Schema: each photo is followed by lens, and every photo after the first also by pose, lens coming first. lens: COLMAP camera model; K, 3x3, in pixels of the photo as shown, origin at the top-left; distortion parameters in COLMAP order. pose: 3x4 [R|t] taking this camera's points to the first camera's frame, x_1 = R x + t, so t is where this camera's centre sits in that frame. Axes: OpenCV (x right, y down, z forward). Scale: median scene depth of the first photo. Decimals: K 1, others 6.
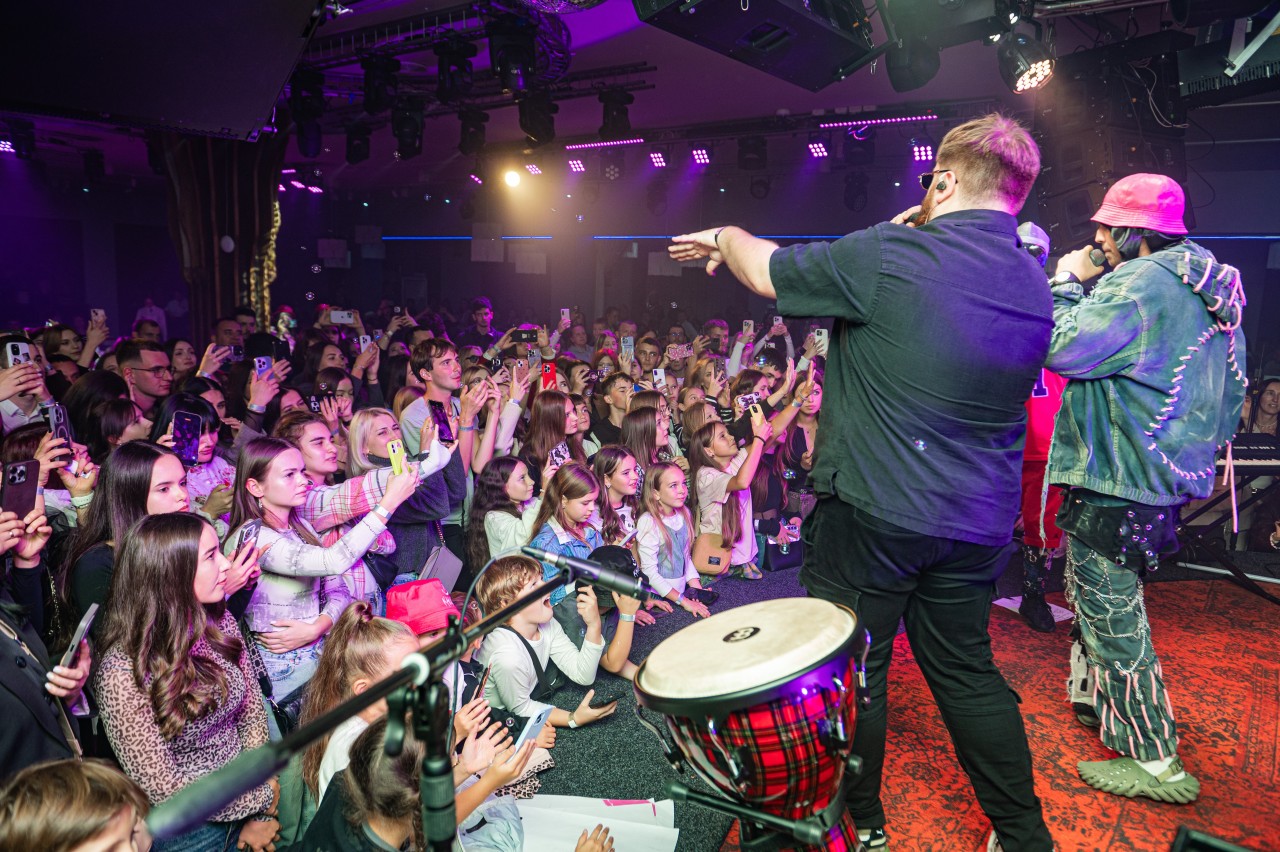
lens RADIAL K [[880.6, 0, 637.7], [0, 880.6, 419.8], [0, 0, 1]] dist [-0.009902, 0.000461]
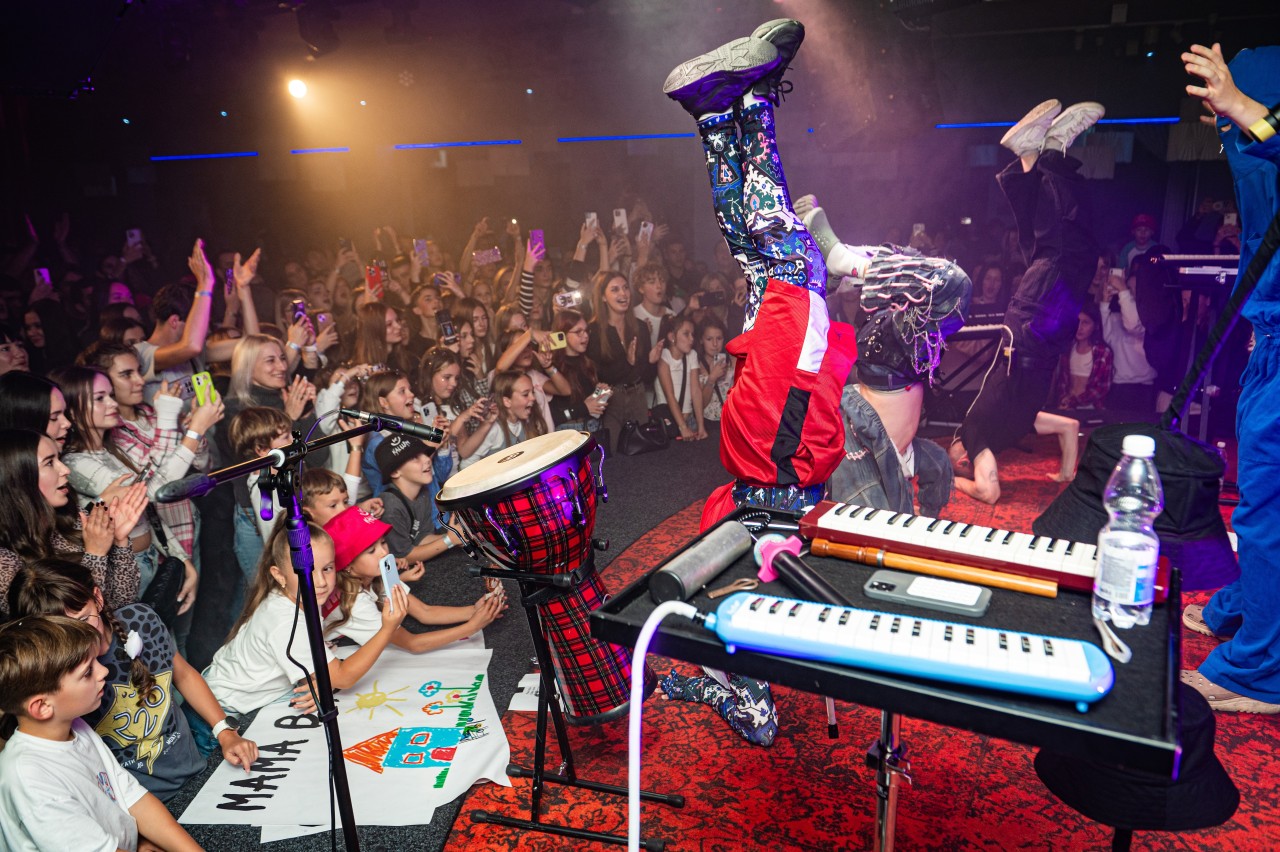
lens RADIAL K [[963.5, 0, 642.2], [0, 963.5, 437.7], [0, 0, 1]] dist [-0.009877, -0.032893]
pose [[0.981659, -0.092698, 0.166592, 0.036248], [0.075873, 0.991608, 0.104680, 0.036005], [-0.174898, -0.090120, 0.980454, -0.263669]]
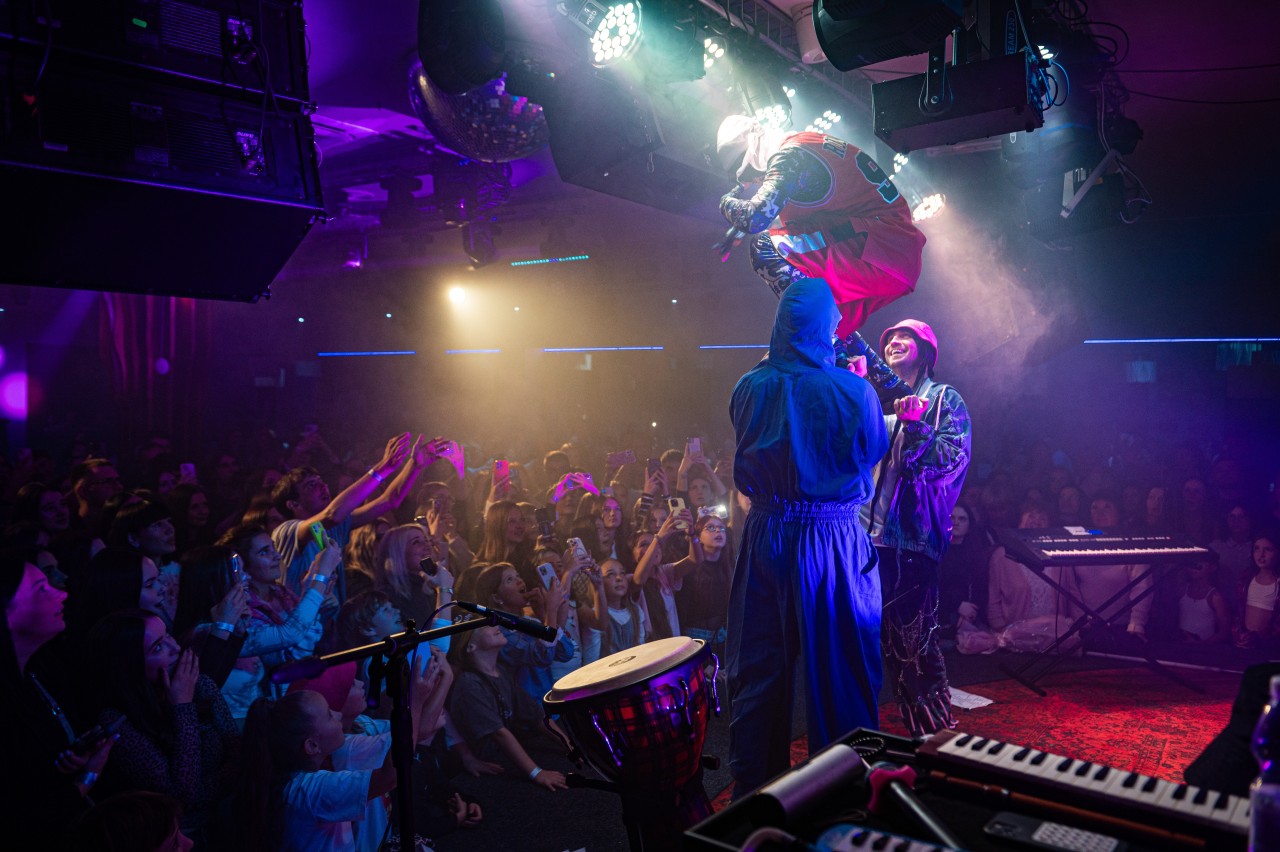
lens RADIAL K [[990.9, 0, 647.3], [0, 990.9, 416.9], [0, 0, 1]] dist [-0.026110, -0.004178]
pose [[0.998647, -0.021767, 0.047225, 0.047134], [0.027775, 0.991053, -0.130550, 0.036332], [-0.043961, 0.131685, 0.990316, -0.281346]]
